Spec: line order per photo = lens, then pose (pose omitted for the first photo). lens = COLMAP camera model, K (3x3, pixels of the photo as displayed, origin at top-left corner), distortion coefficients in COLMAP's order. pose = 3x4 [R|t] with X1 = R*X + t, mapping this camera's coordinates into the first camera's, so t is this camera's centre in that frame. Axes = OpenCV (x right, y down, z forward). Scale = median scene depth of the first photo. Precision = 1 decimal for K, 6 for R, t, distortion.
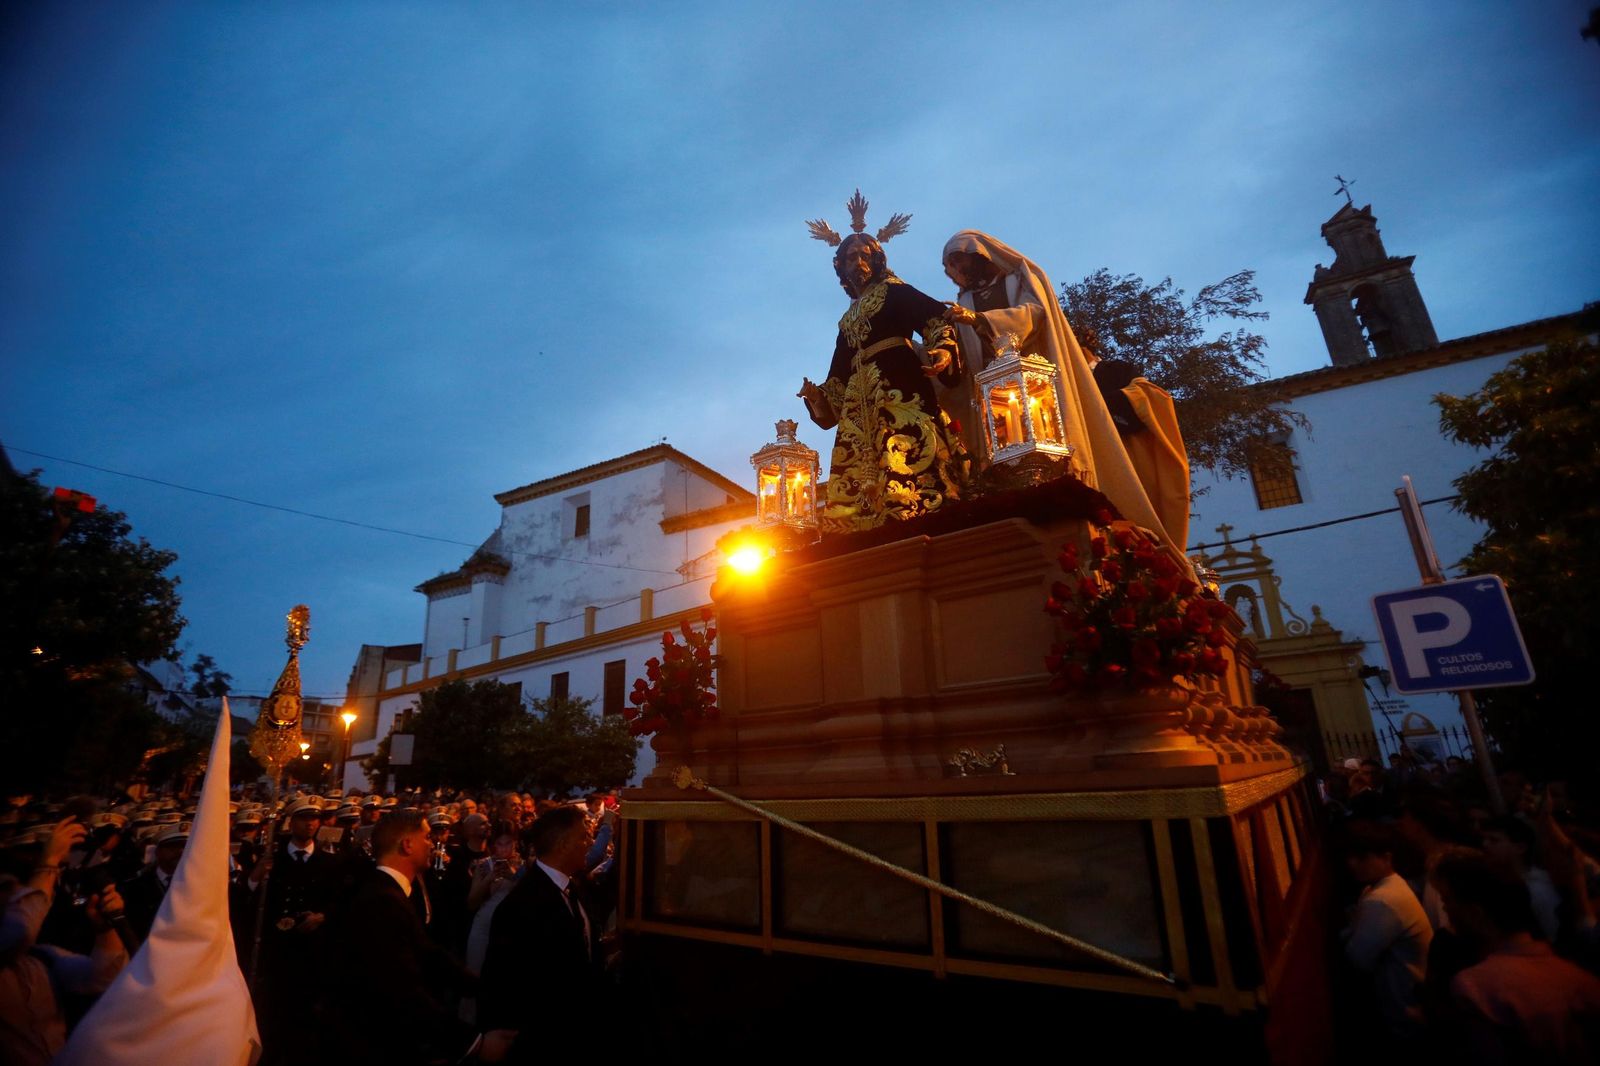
lens RADIAL K [[739.8, 0, 783.6], [0, 739.8, 536.0], [0, 0, 1]] dist [-0.056732, 0.017153]
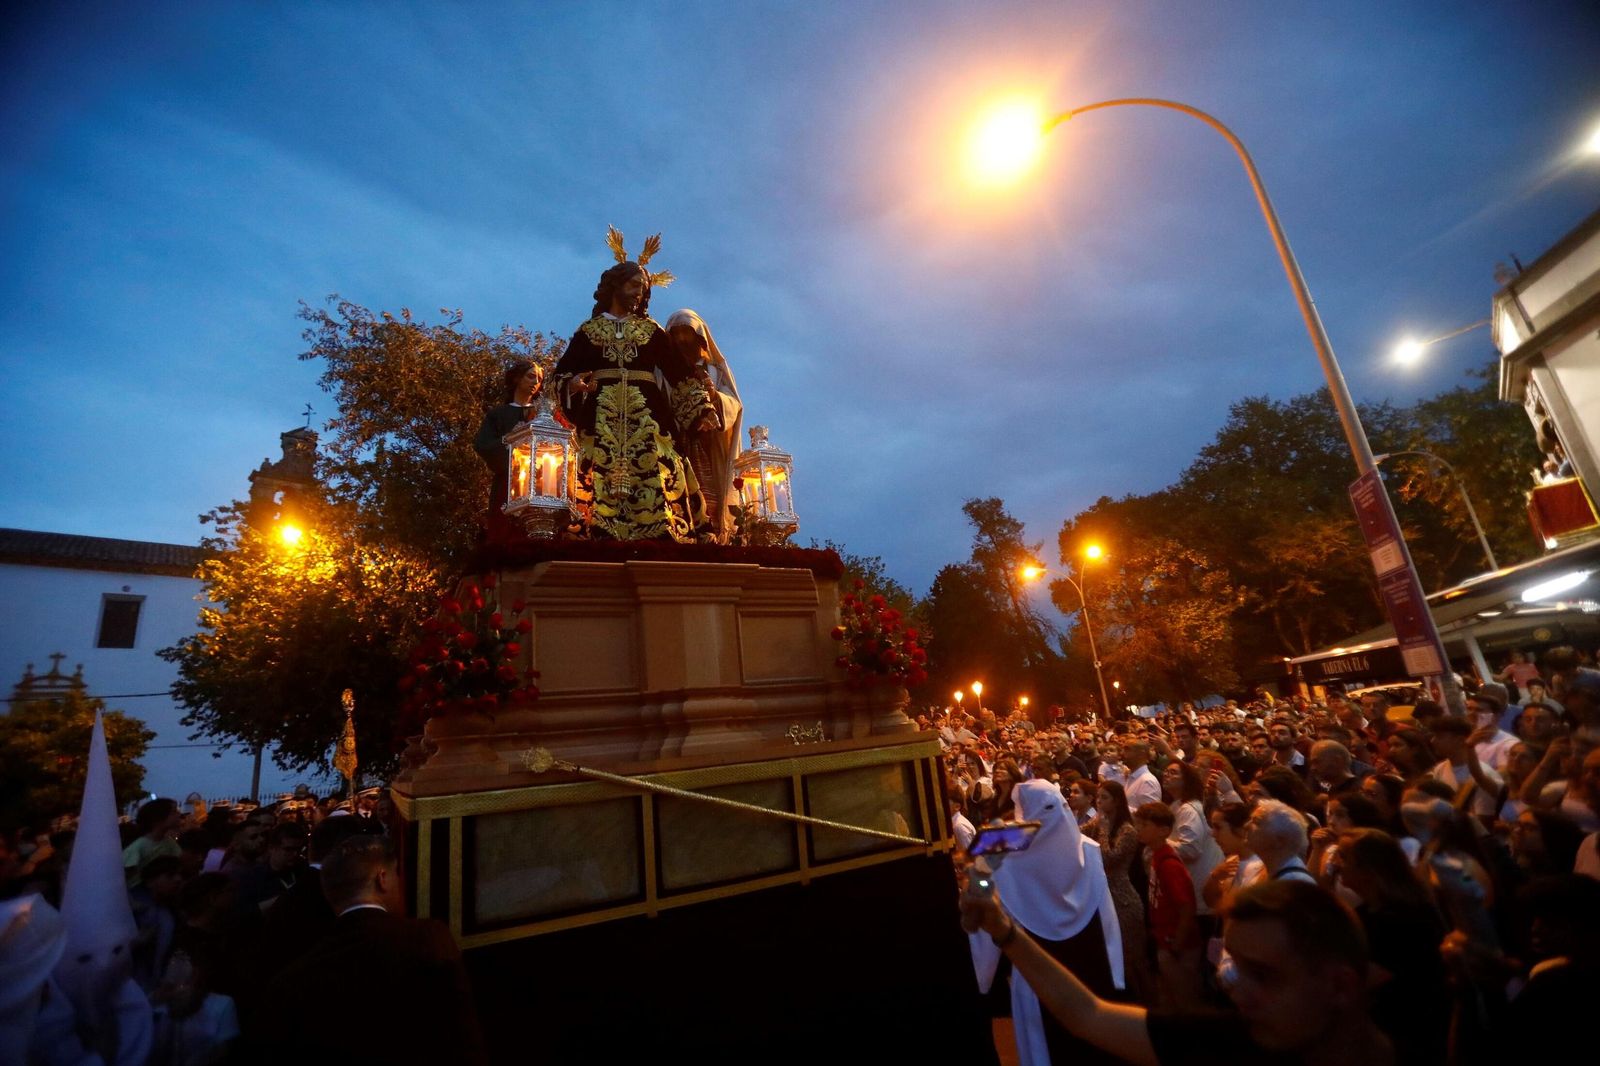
lens RADIAL K [[739.8, 0, 805.6], [0, 739.8, 531.3], [0, 0, 1]] dist [-0.056732, 0.017153]
pose [[0.365140, 0.250186, 0.896705, -0.786916], [-0.212567, 0.960173, -0.181336, 0.130563], [-0.906360, -0.124397, 0.403779, 0.320295]]
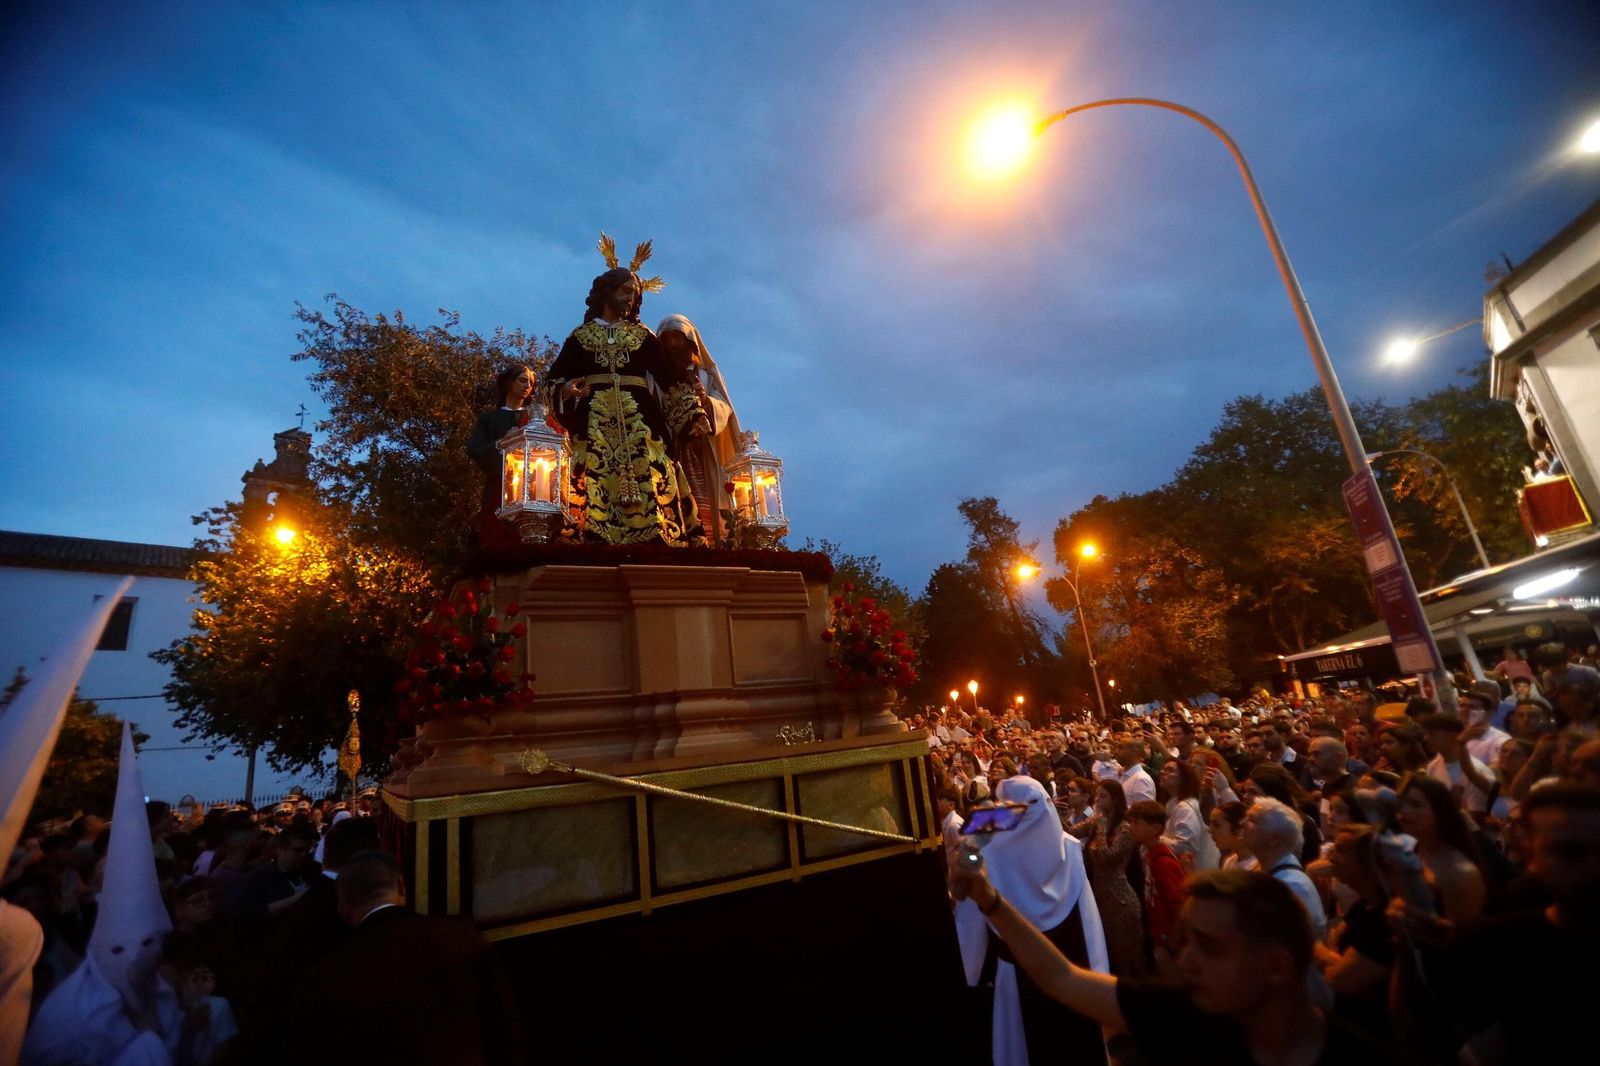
lens RADIAL K [[739.8, 0, 805.2], [0, 739.8, 532.5], [0, 0, 1]] dist [-0.056732, 0.017153]
pose [[0.360709, 0.247198, 0.899323, -0.799854], [-0.208616, 0.961191, -0.180530, 0.126501], [-0.909048, -0.122494, 0.398280, 0.307293]]
